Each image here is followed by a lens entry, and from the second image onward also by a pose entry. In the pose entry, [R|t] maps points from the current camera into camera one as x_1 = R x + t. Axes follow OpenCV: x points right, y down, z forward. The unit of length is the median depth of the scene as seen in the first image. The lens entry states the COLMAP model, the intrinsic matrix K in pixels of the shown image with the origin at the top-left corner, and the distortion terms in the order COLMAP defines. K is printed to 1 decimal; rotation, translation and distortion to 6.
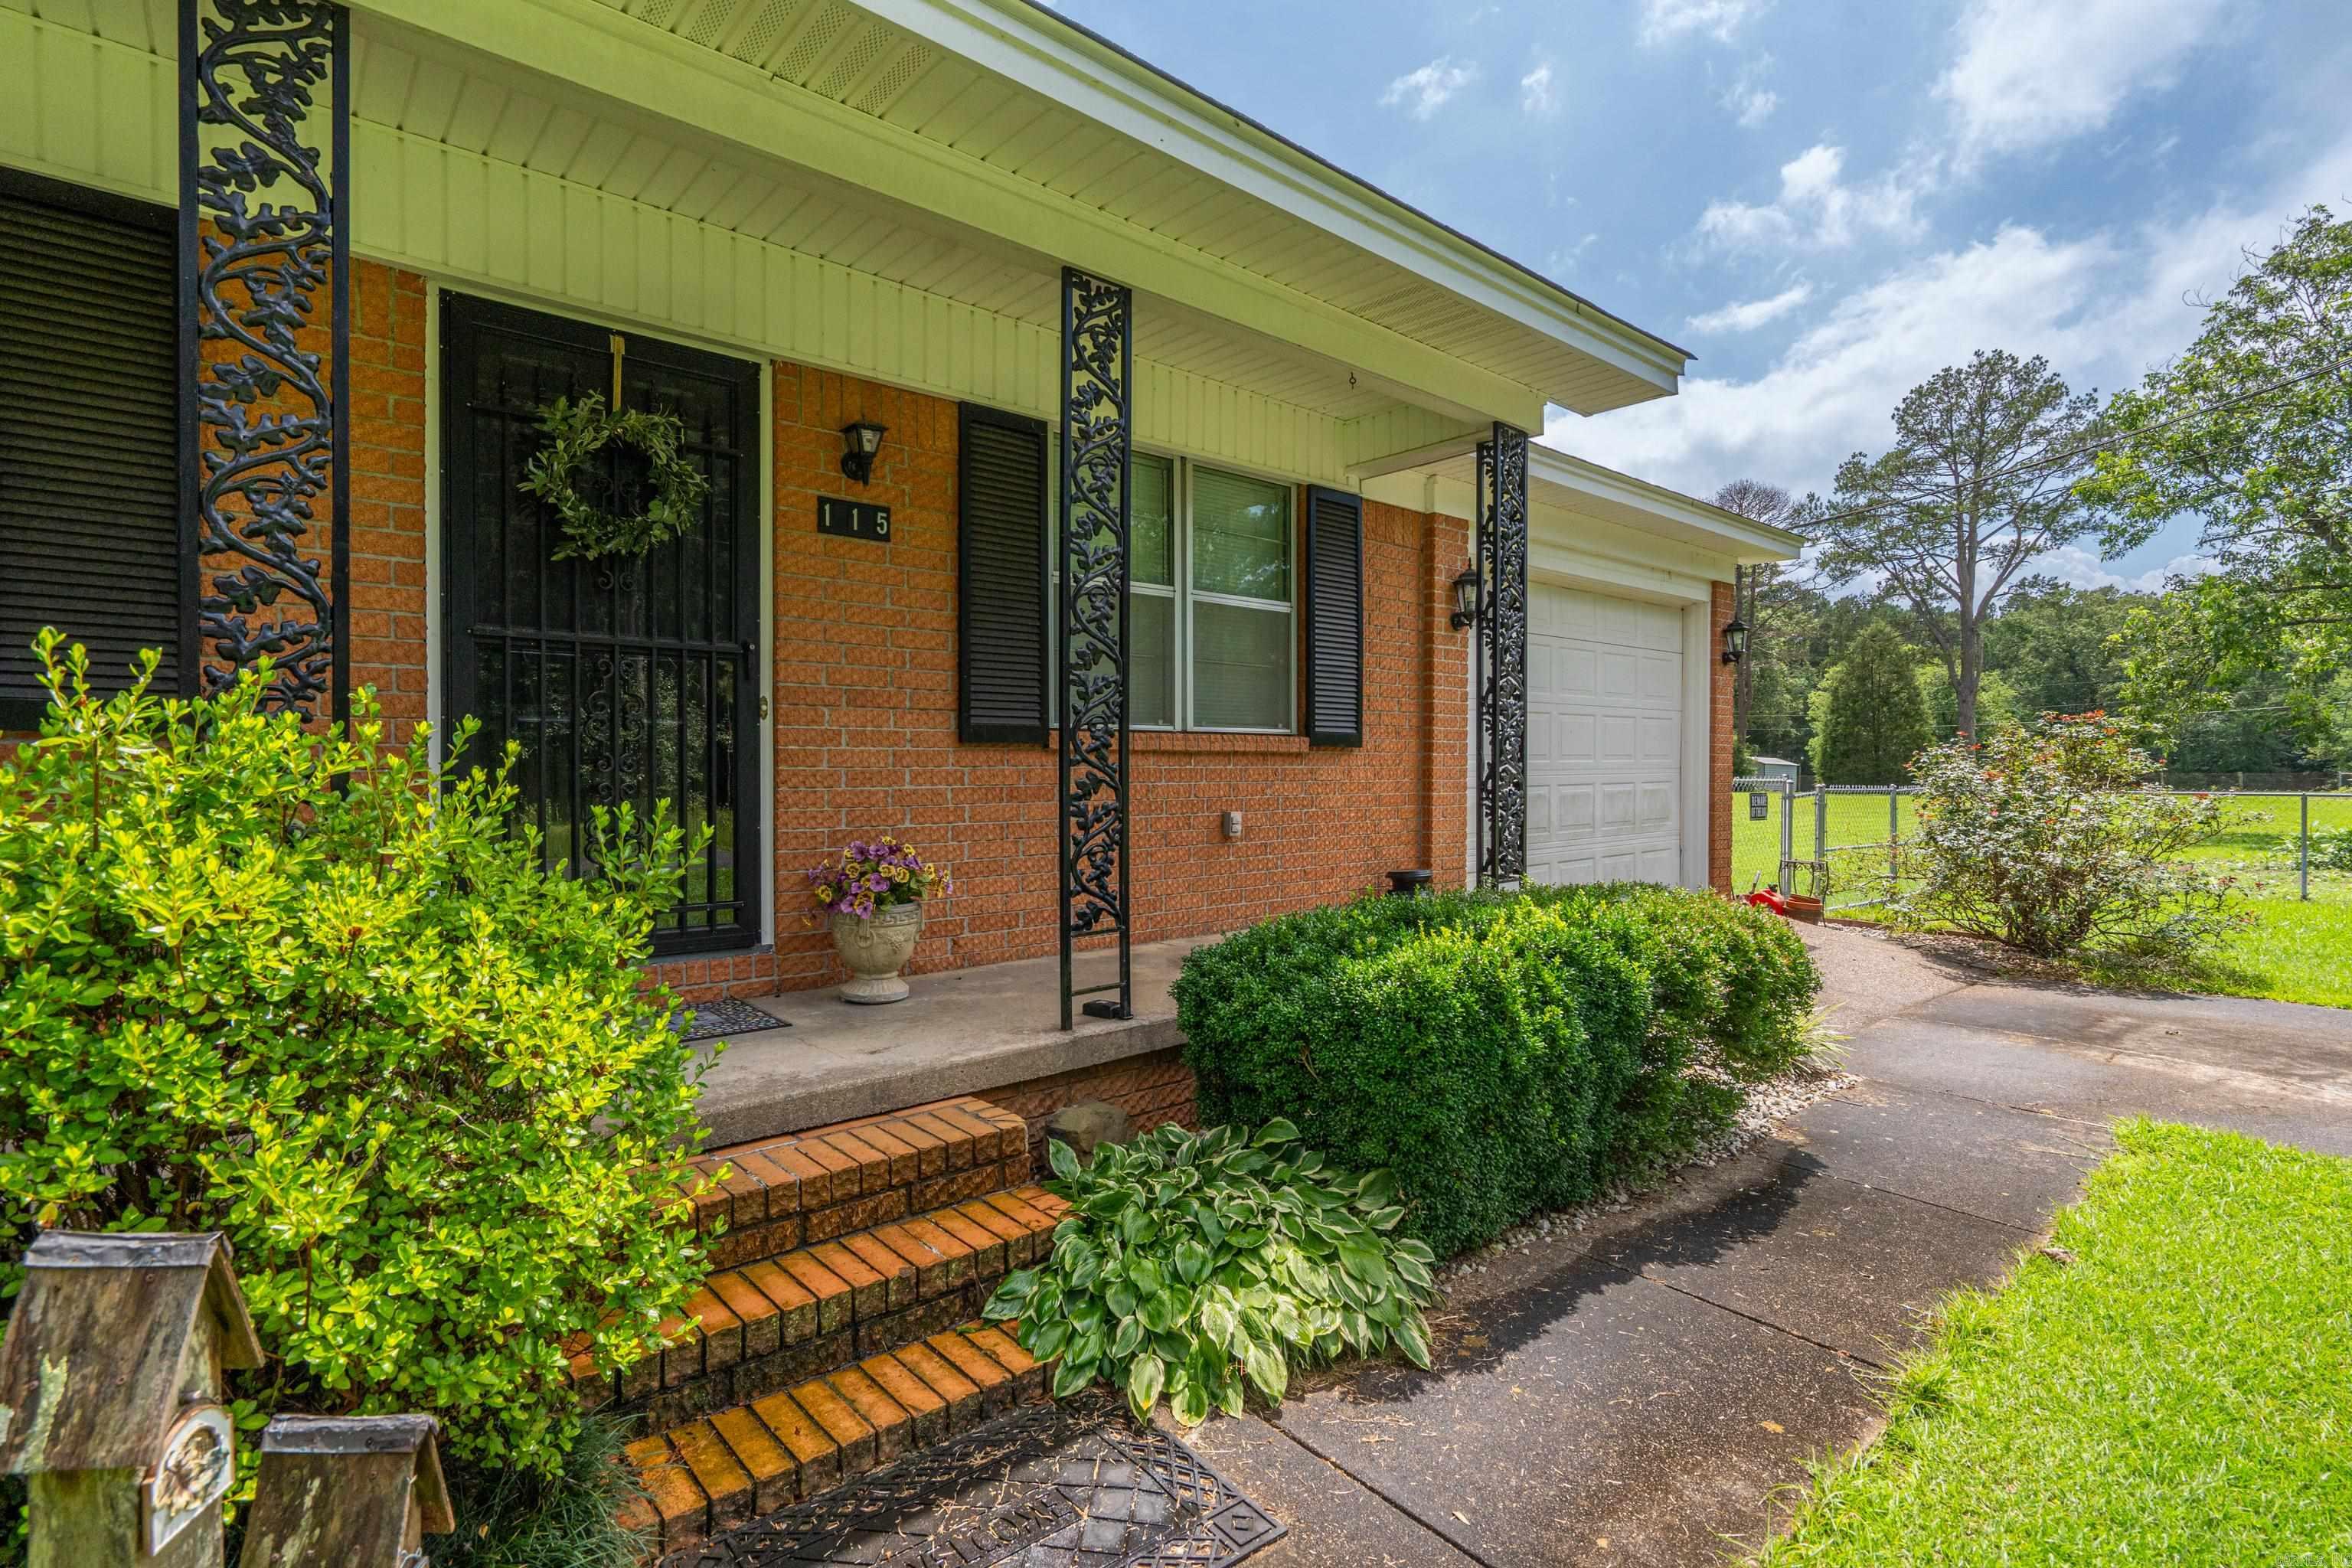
lens RADIAL K [[1059.0, 0, 1191.7], [0, 1059.0, 778.5], [0, 0, 1]] dist [-0.001709, 0.000147]
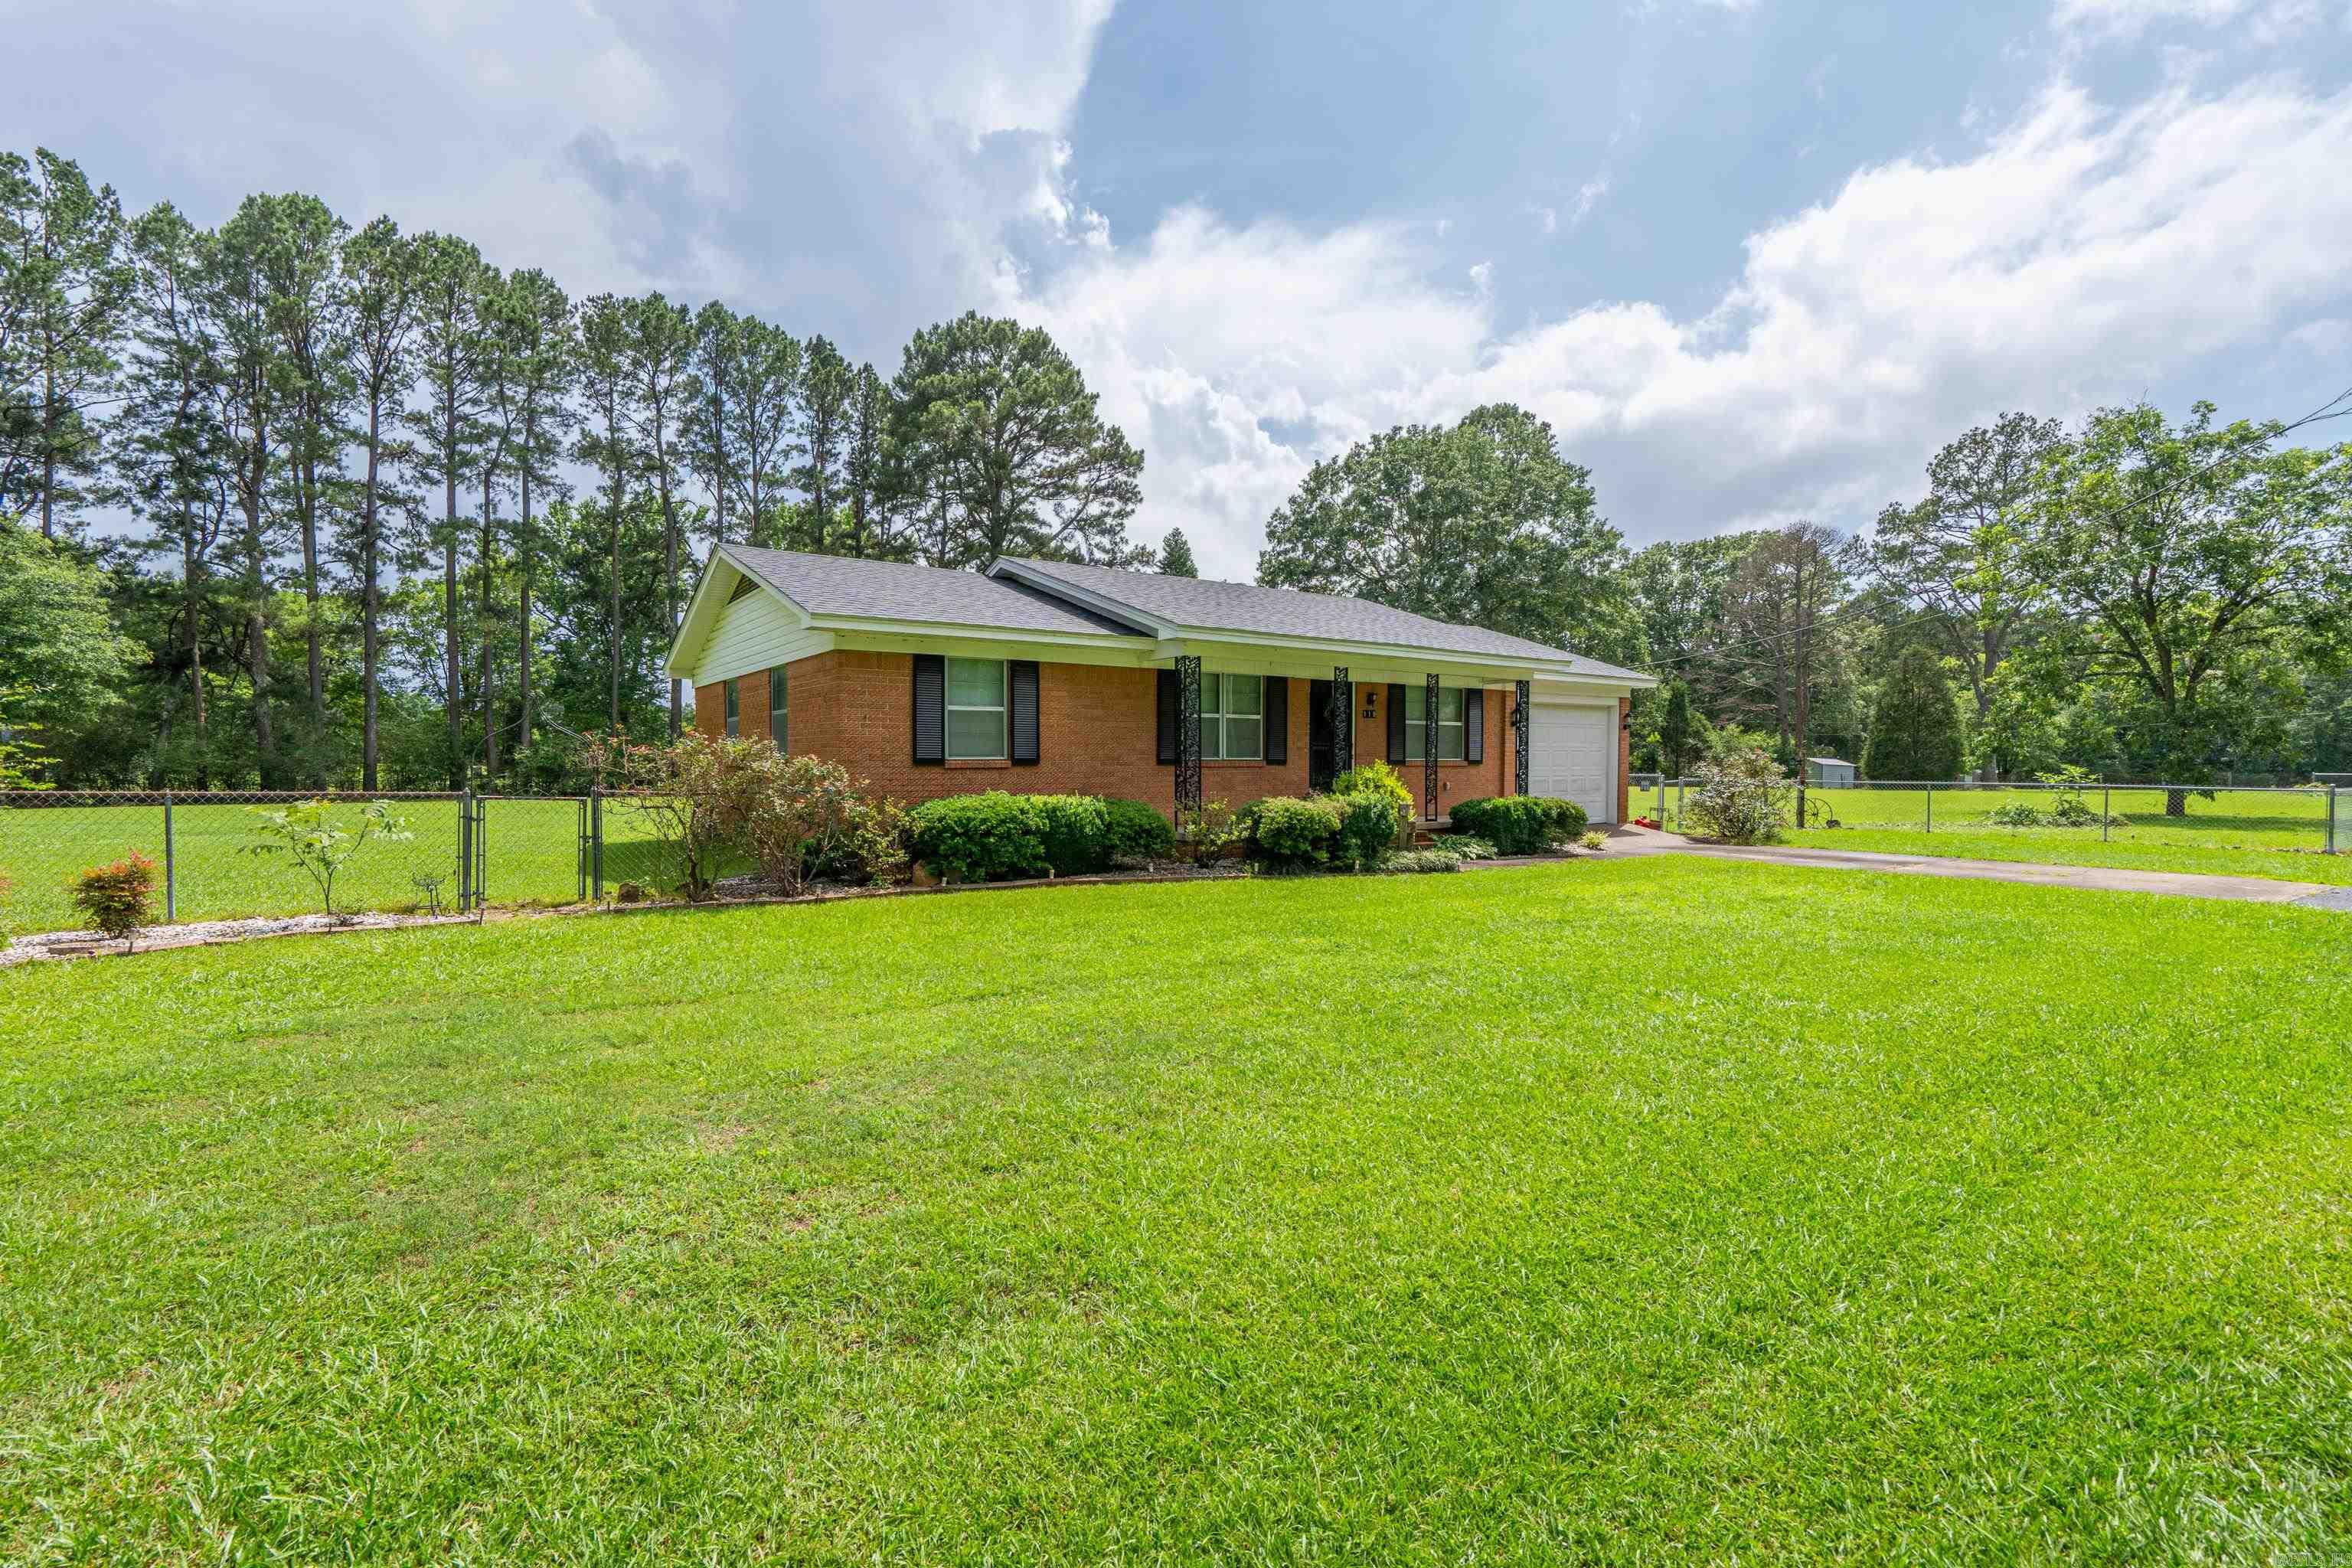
lens RADIAL K [[1059.0, 0, 1249.3], [0, 1059.0, 760.4], [0, 0, 1]] dist [-0.001709, 0.000147]
pose [[0.998921, 0.002421, -0.046374, -0.037491], [-0.003072, 0.999897, -0.013984, 0.000835], [0.046335, 0.014112, 0.998826, -0.211159]]
